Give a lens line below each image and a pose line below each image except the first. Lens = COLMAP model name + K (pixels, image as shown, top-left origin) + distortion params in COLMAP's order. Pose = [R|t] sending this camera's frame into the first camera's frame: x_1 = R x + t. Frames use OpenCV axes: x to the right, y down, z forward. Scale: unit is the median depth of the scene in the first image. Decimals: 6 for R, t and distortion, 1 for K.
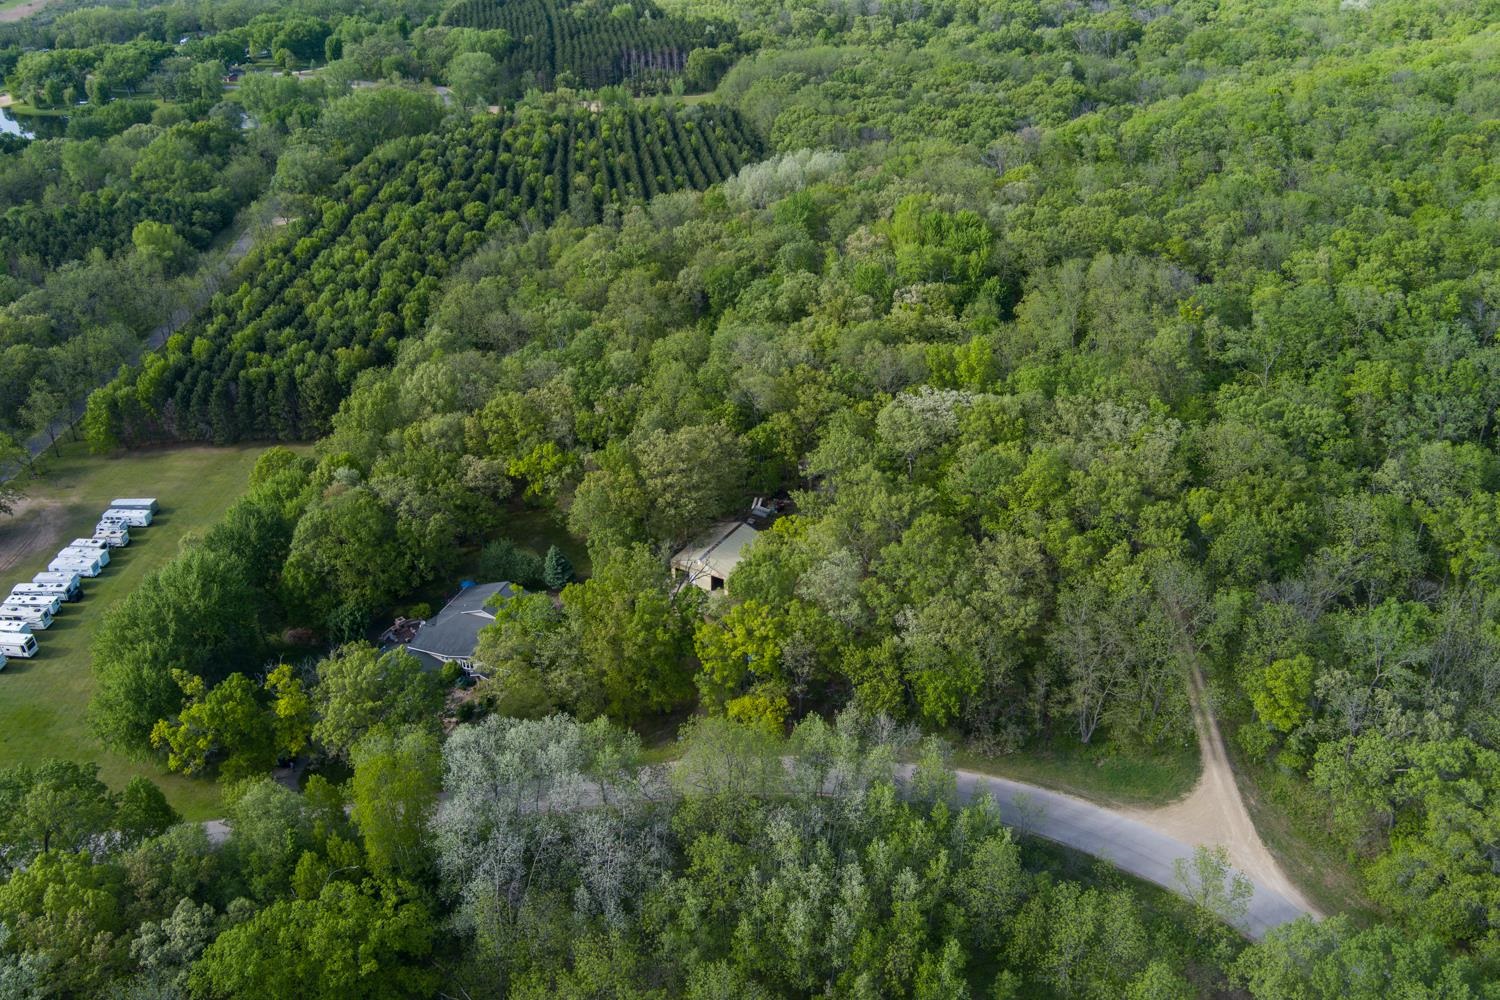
lens RADIAL K [[1268.3, 0, 712.2], [0, 1268.3, 497.1], [0, 0, 1]] dist [-0.069734, -0.009092]
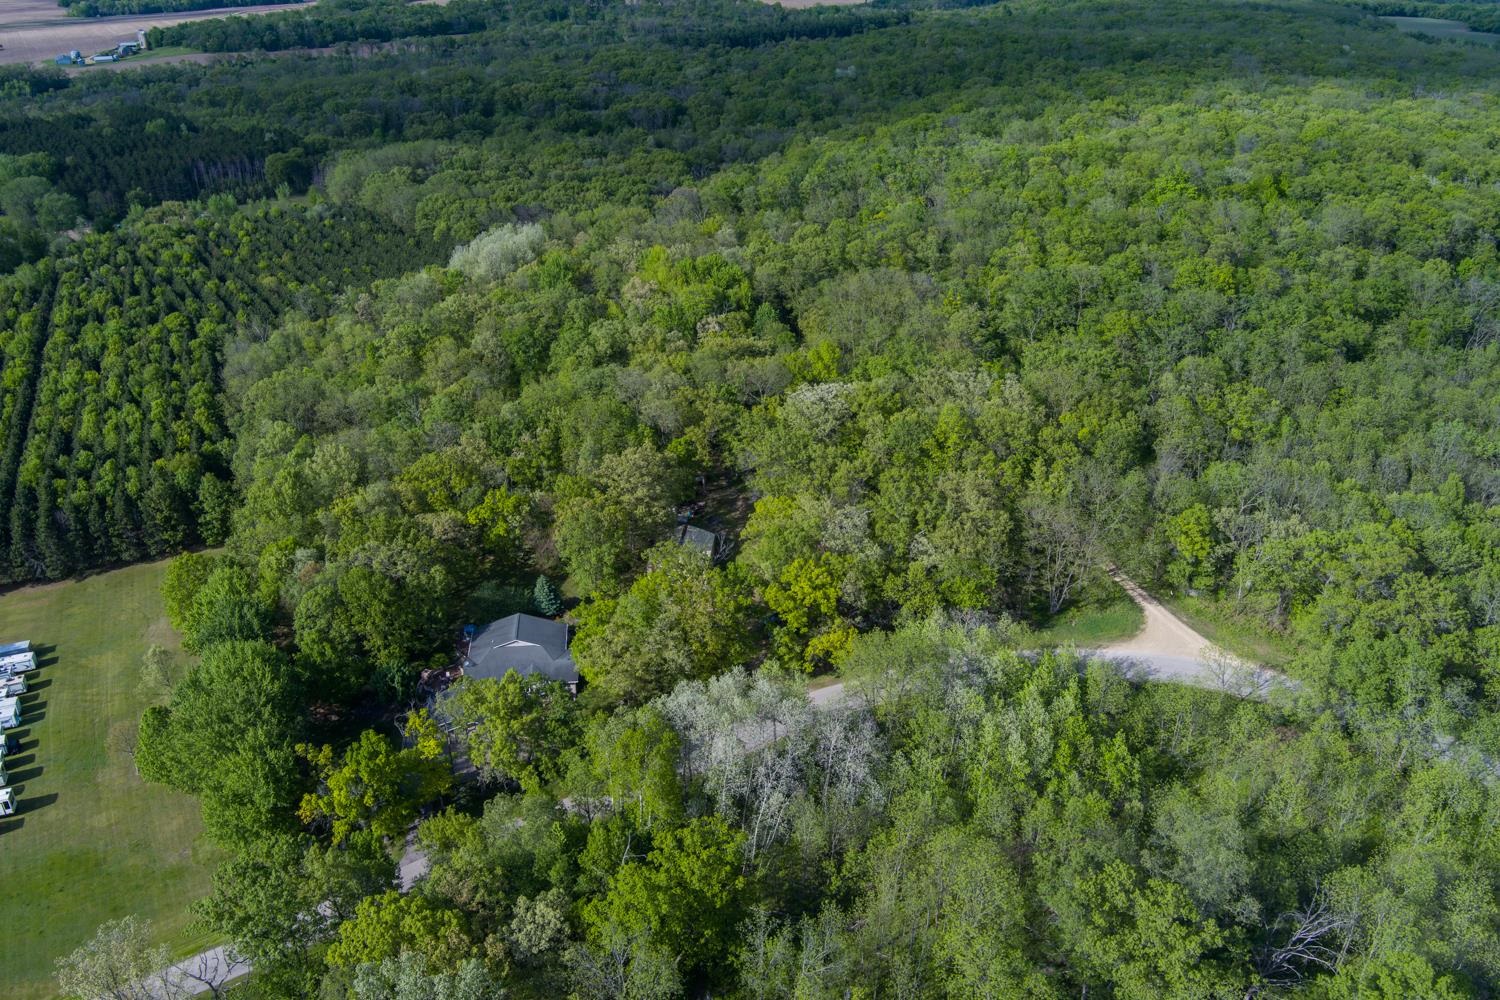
lens RADIAL K [[1268.3, 0, 712.2], [0, 1268.3, 497.1], [0, 0, 1]] dist [-0.069734, -0.009092]
pose [[0.896938, -0.176851, 0.405247, -0.408912], [0.206240, 0.978052, -0.029650, 0.034193], [-0.391109, 0.110173, 0.913726, -0.051901]]
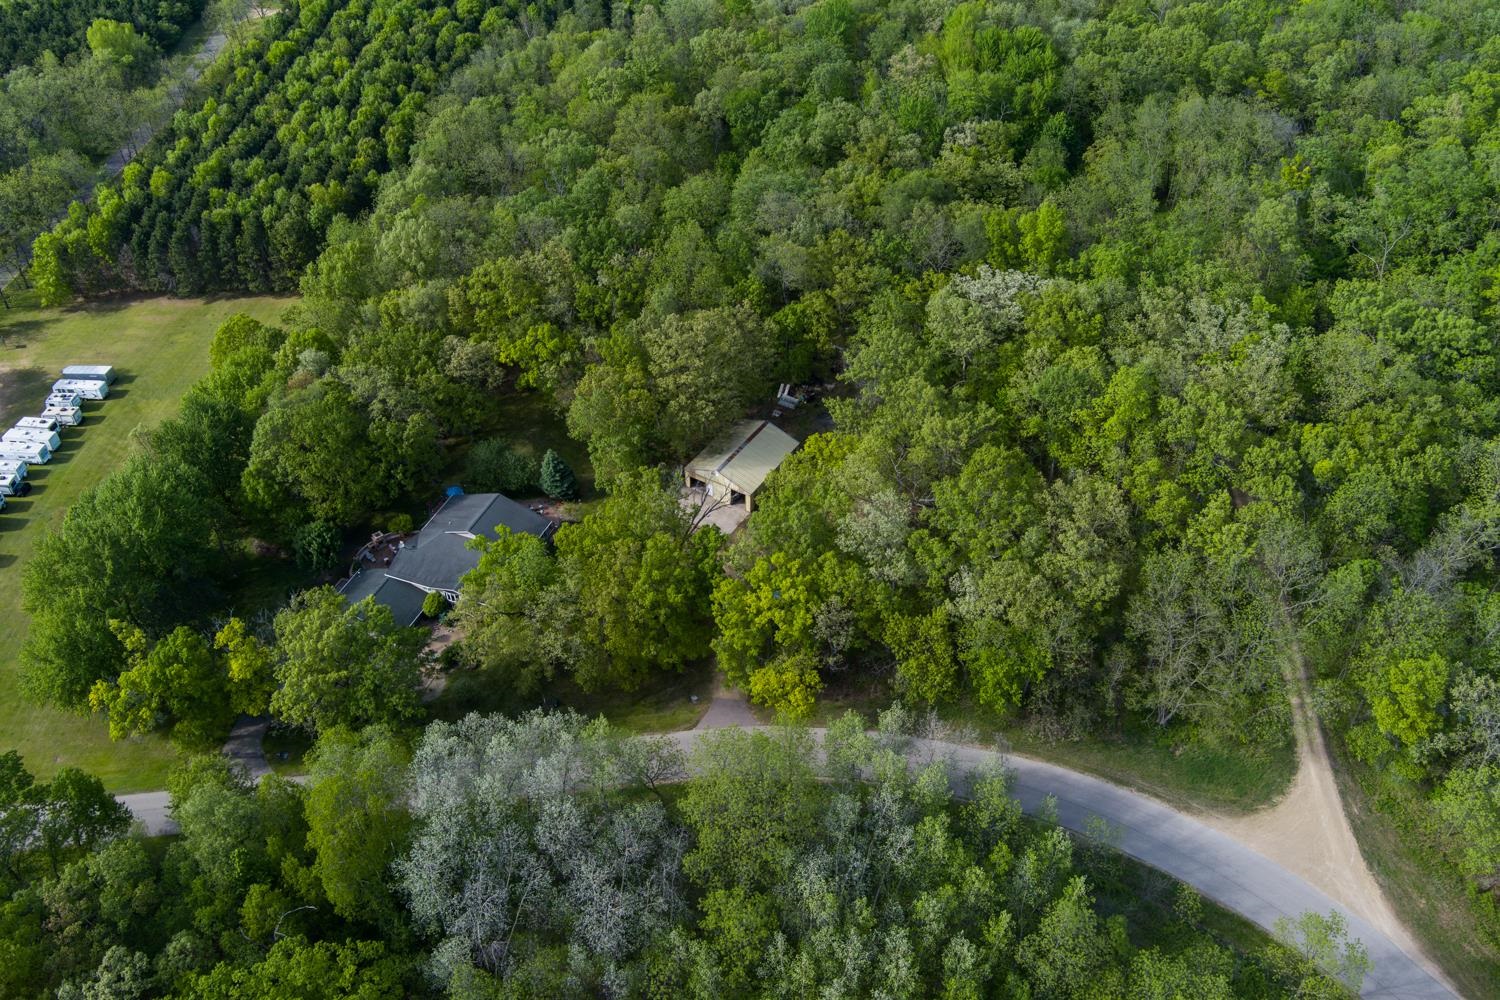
lens RADIAL K [[1228.2, 0, 722.8], [0, 1228.2, 505.7], [0, 0, 1]] dist [-0.087518, 0.044537]
pose [[0.999945, 0.009981, -0.003146, -0.003533], [-0.009170, 0.980526, 0.196176, -0.087411], [0.005043, -0.196137, 0.980564, 0.160911]]
